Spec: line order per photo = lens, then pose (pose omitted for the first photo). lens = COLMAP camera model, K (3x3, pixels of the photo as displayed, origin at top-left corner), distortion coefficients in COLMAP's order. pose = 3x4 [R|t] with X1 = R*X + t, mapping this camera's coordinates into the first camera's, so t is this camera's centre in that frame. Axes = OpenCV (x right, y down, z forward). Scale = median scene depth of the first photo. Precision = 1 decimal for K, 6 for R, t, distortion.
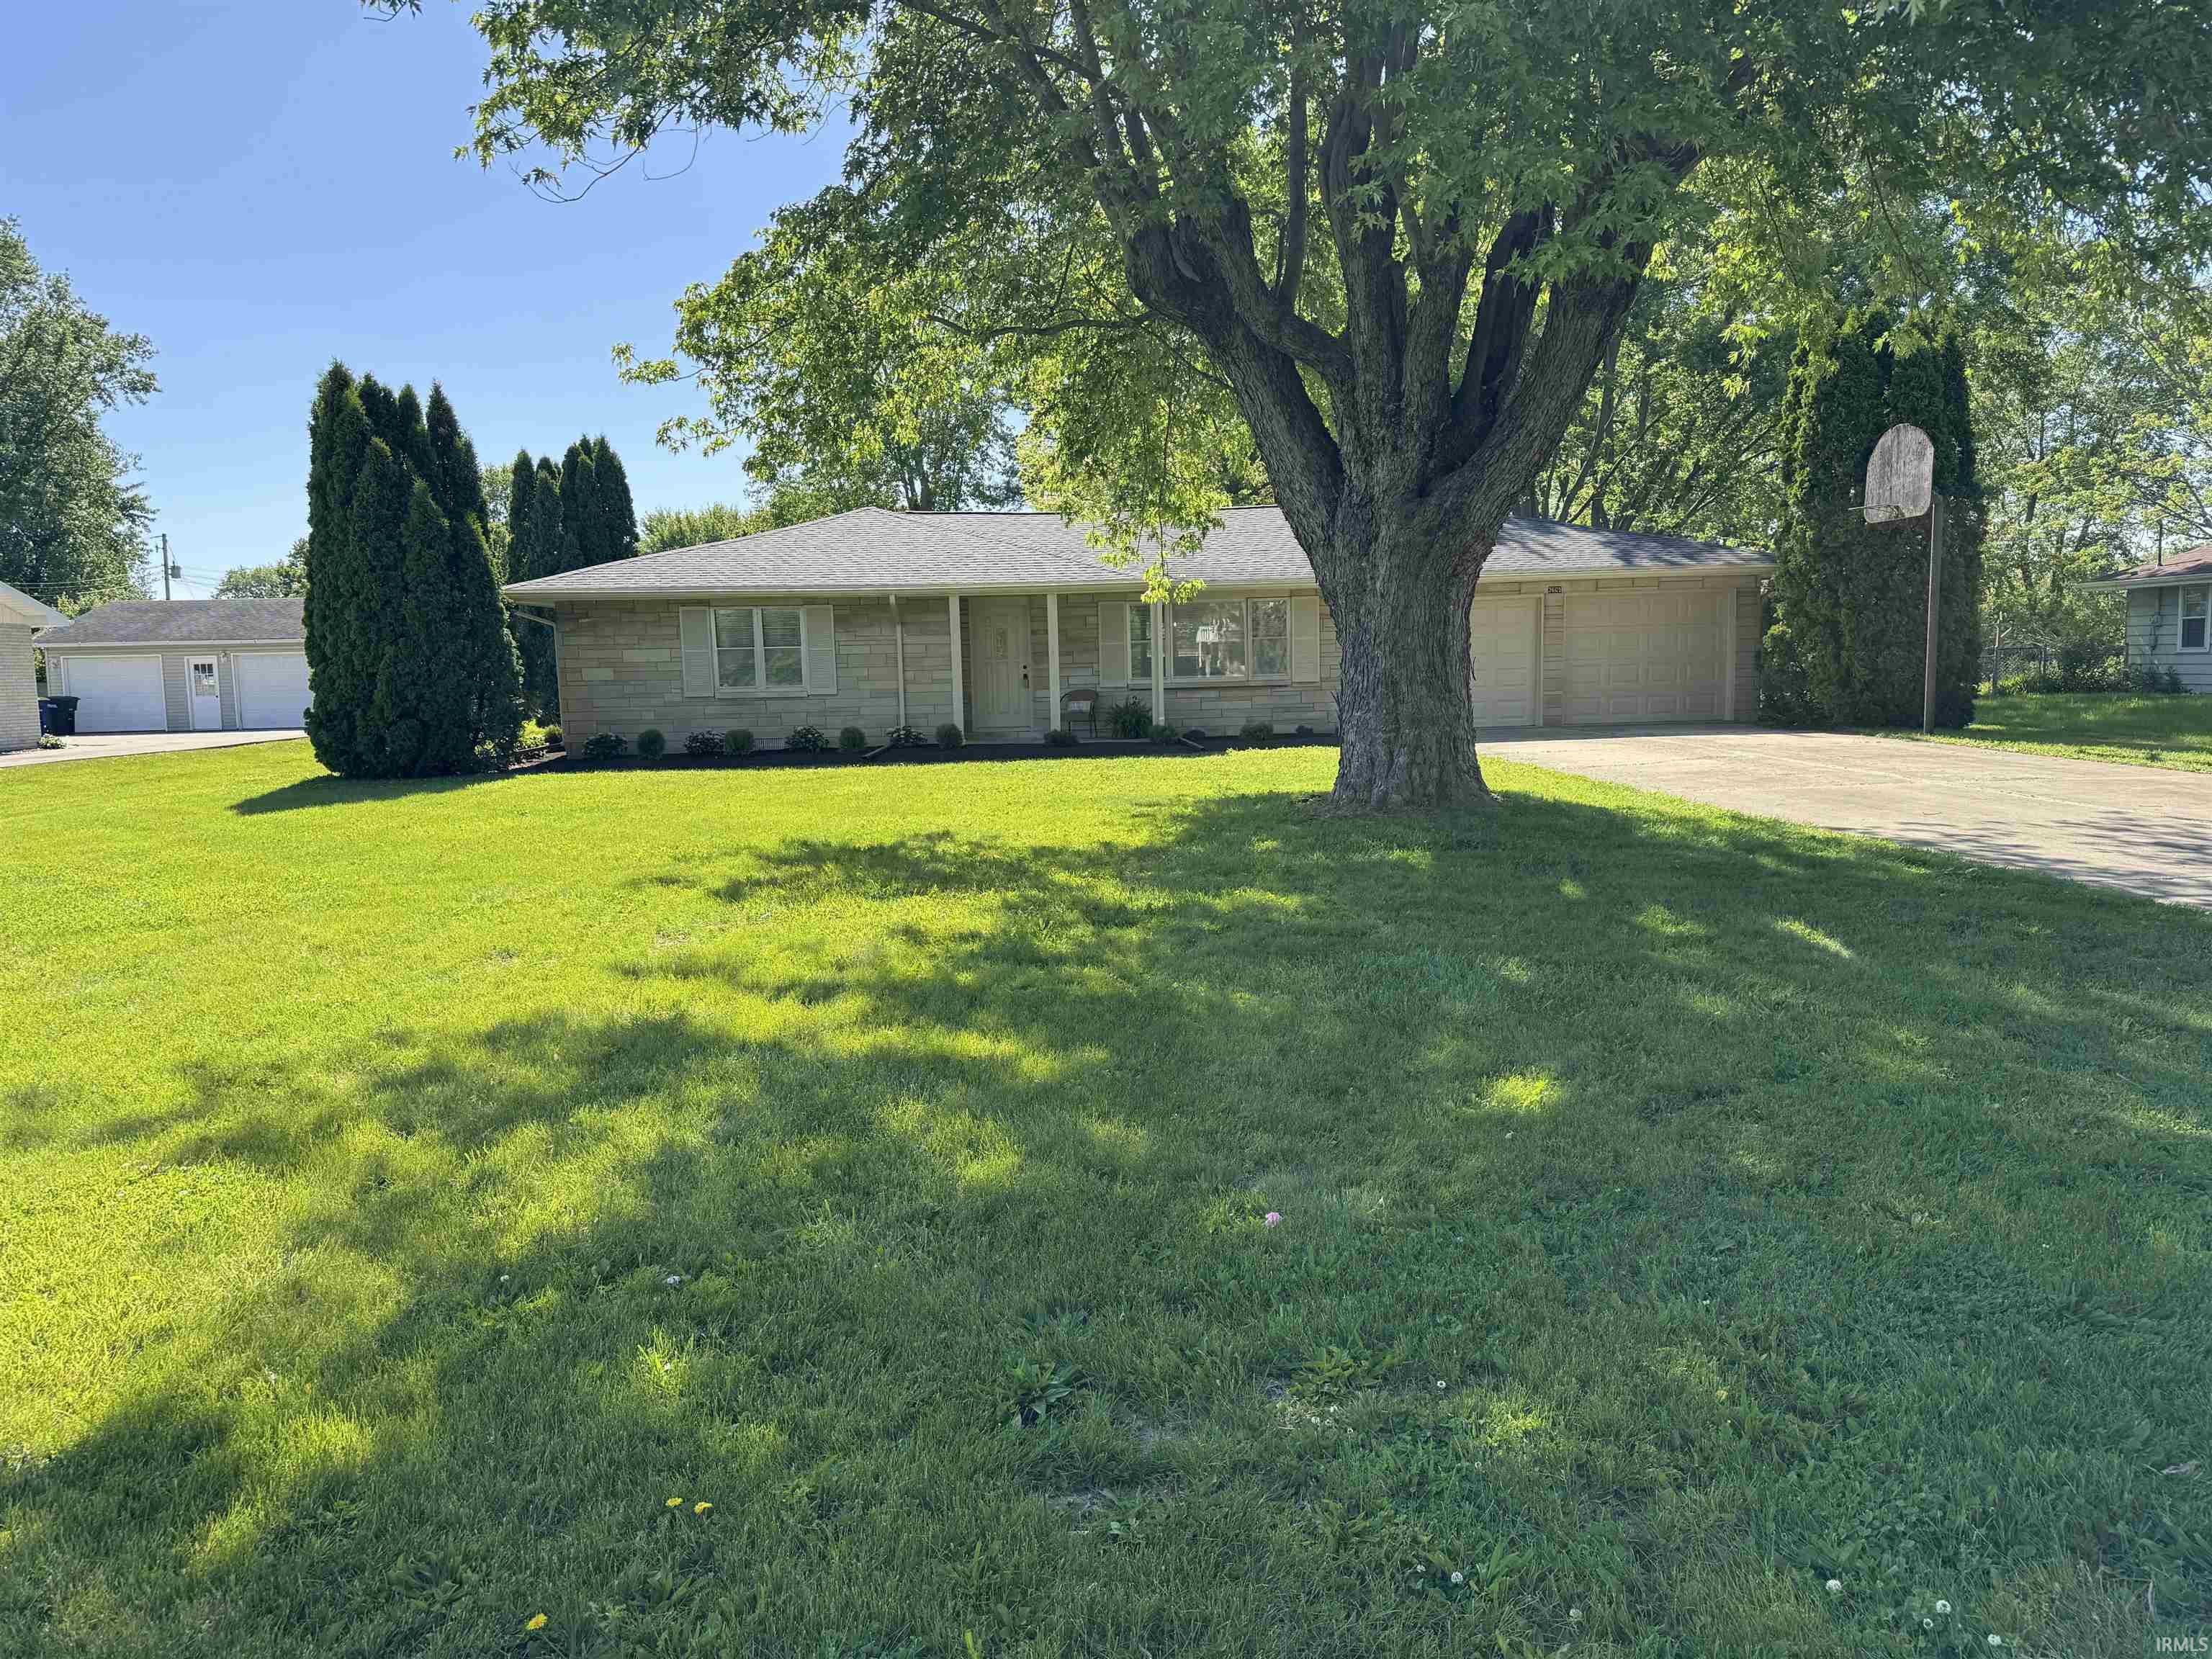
lens RADIAL K [[1550.6, 0, 1100.6], [0, 1550.6, 827.4], [0, 0, 1]] dist [0.095541, -0.118703]
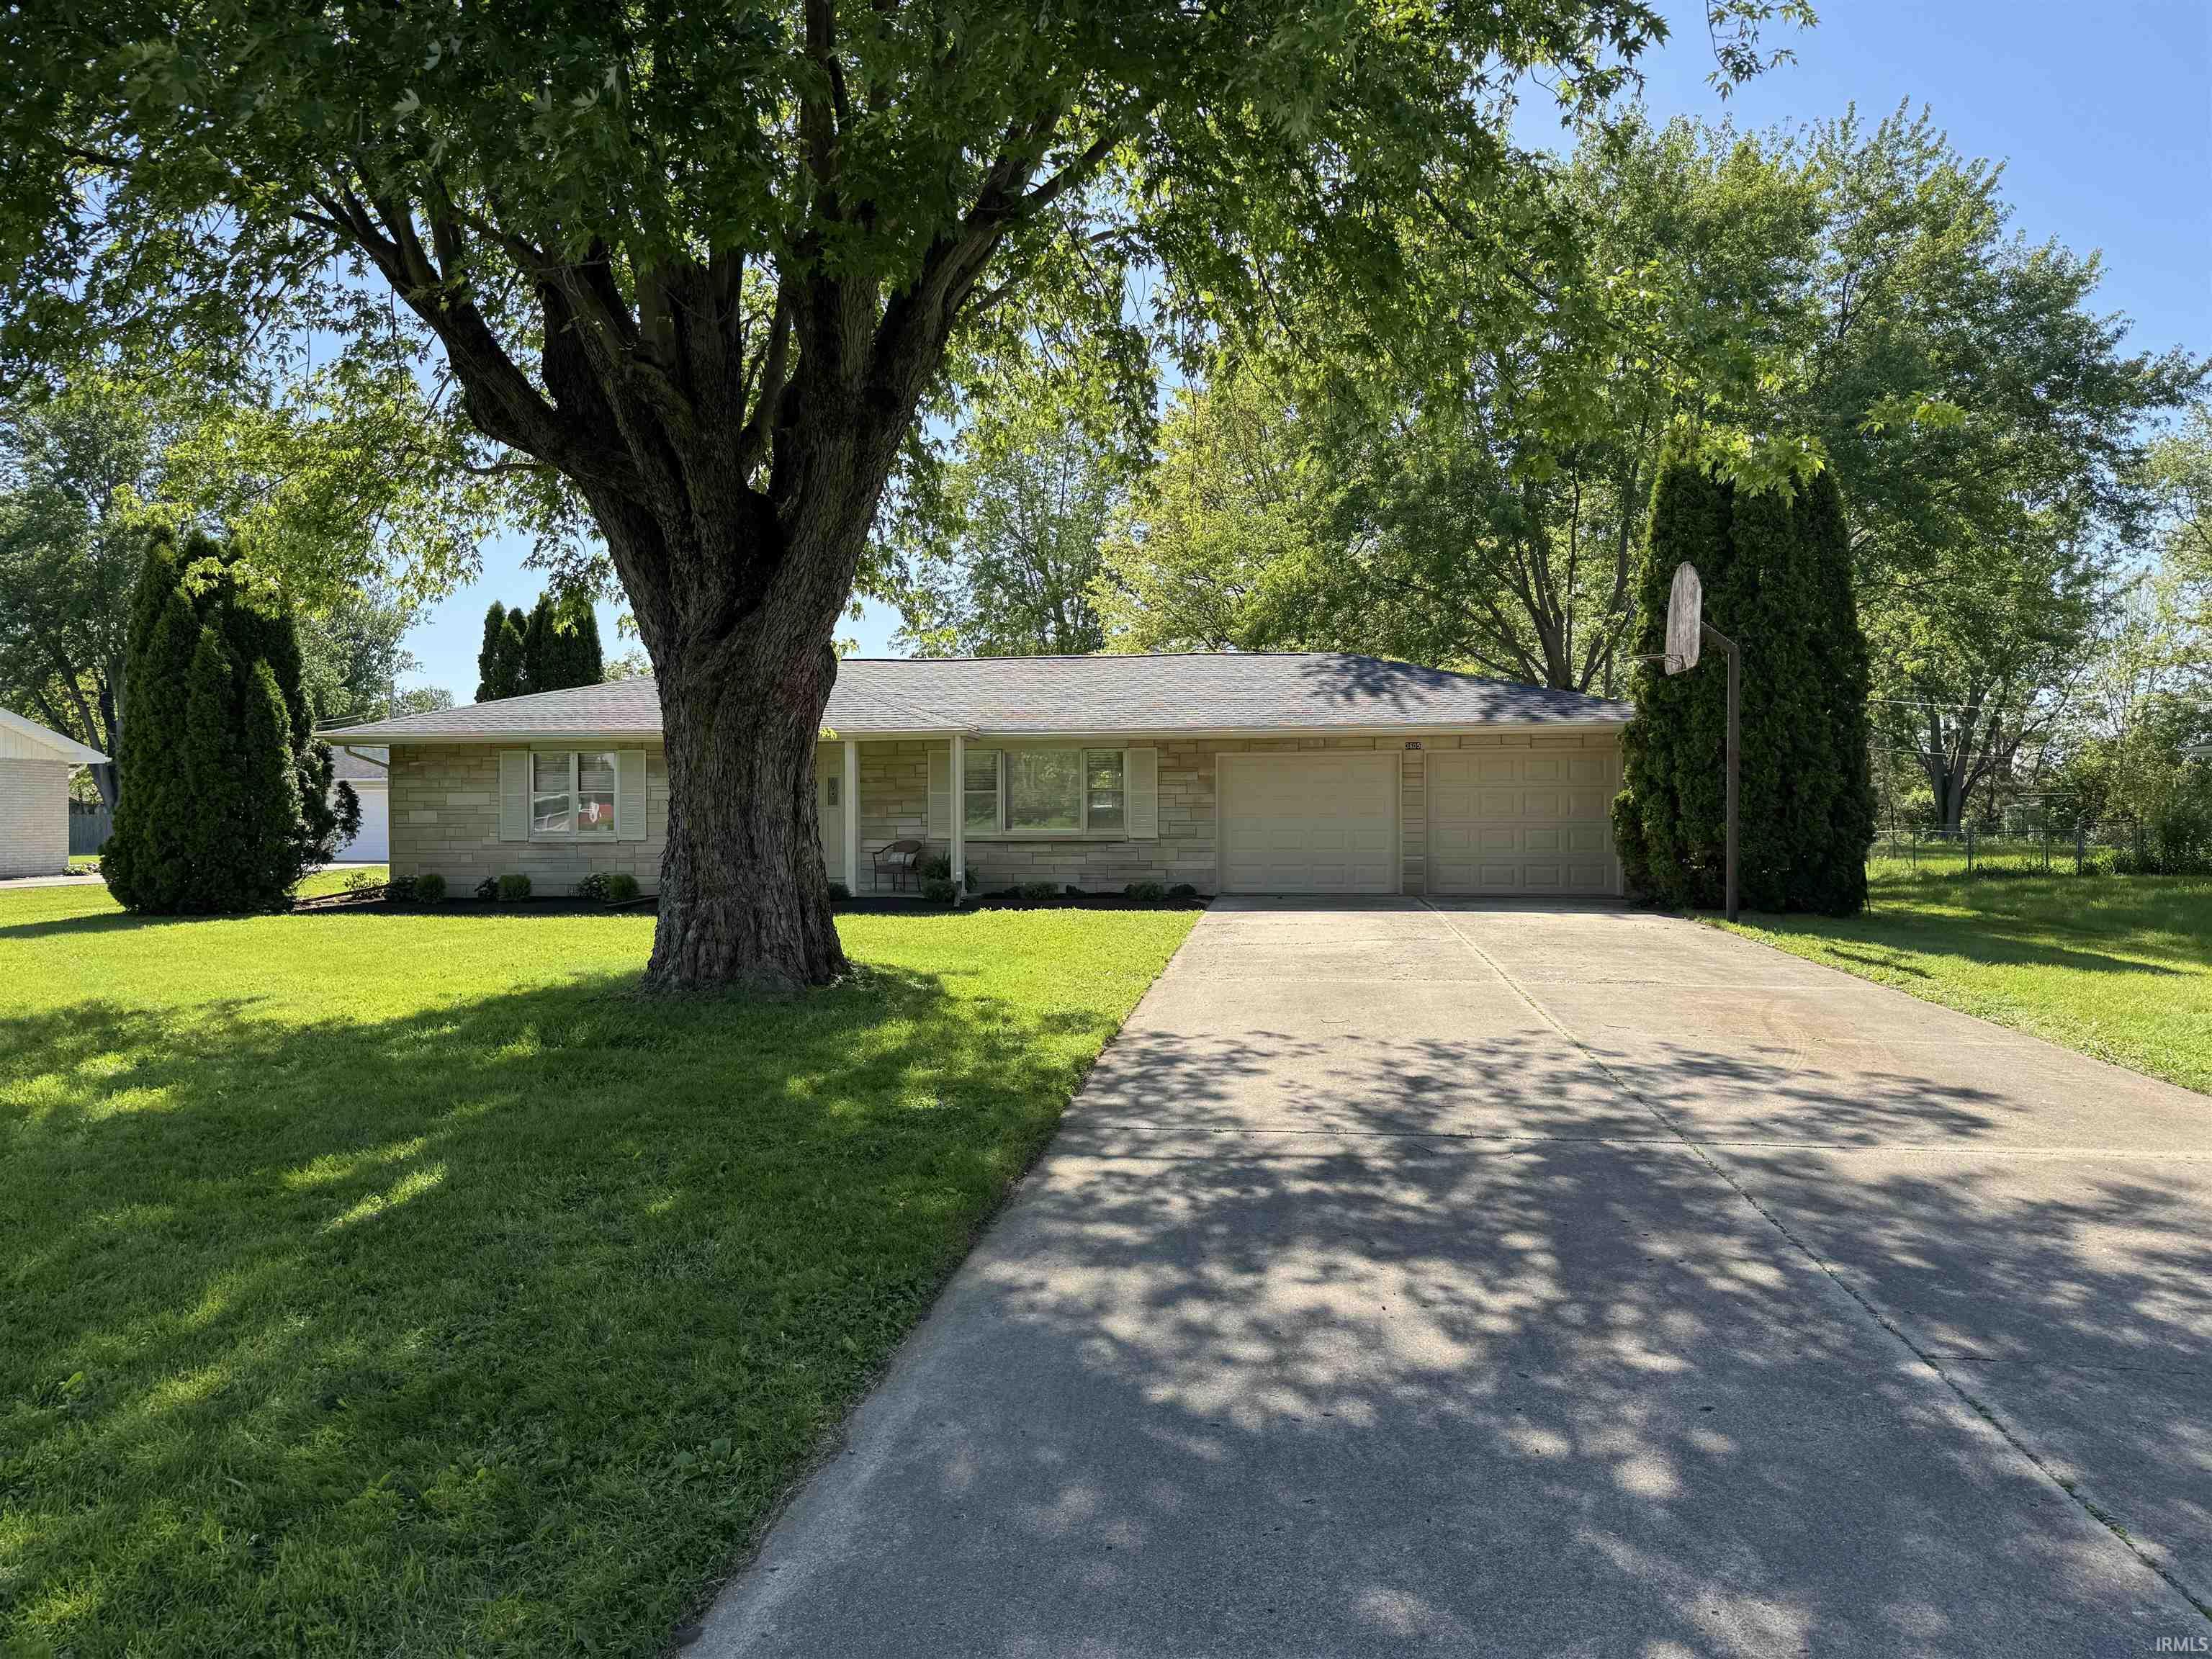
lens RADIAL K [[1550.6, 0, 1100.6], [0, 1550.6, 827.4], [0, 0, 1]] dist [0.095541, -0.118703]
pose [[0.983032, 0.020877, -0.182245, 0.308733], [-0.038001, 0.995127, -0.090979, -0.017327], [0.179457, 0.096361, 0.979035, 0.097075]]
